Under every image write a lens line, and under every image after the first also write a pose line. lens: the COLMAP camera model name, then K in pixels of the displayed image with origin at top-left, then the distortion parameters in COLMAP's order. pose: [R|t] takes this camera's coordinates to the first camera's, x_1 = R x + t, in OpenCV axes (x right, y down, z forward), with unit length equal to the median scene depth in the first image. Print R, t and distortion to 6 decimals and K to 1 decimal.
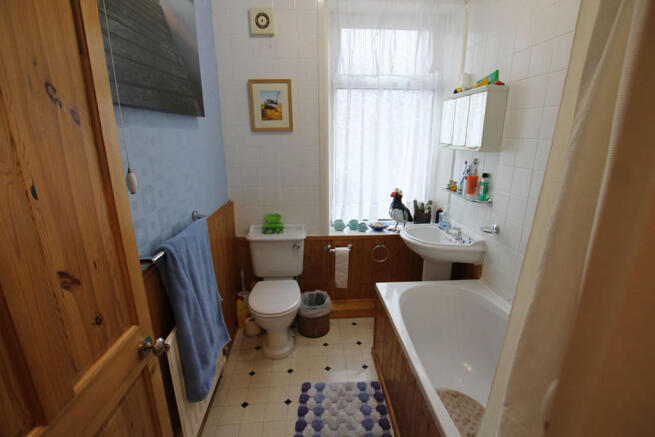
lens RADIAL K [[311.0, 0, 327.2], [0, 311.0, 220.0], [0, 0, 1]] dist [-0.014430, 0.000349]
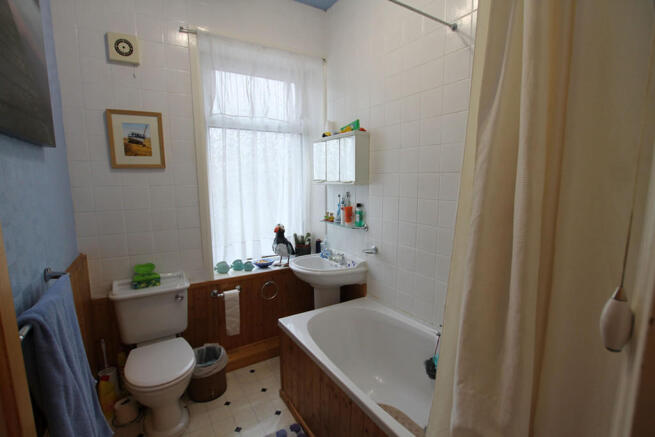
lens RADIAL K [[311.0, 0, 314.4], [0, 311.0, 222.2], [0, 0, 1]] dist [-0.014430, 0.000349]
pose [[0.887033, -0.066857, 0.456839, -0.153201], [0.127366, 0.986500, -0.102933, 0.015663], [-0.443790, 0.149491, 0.883574, 0.039329]]
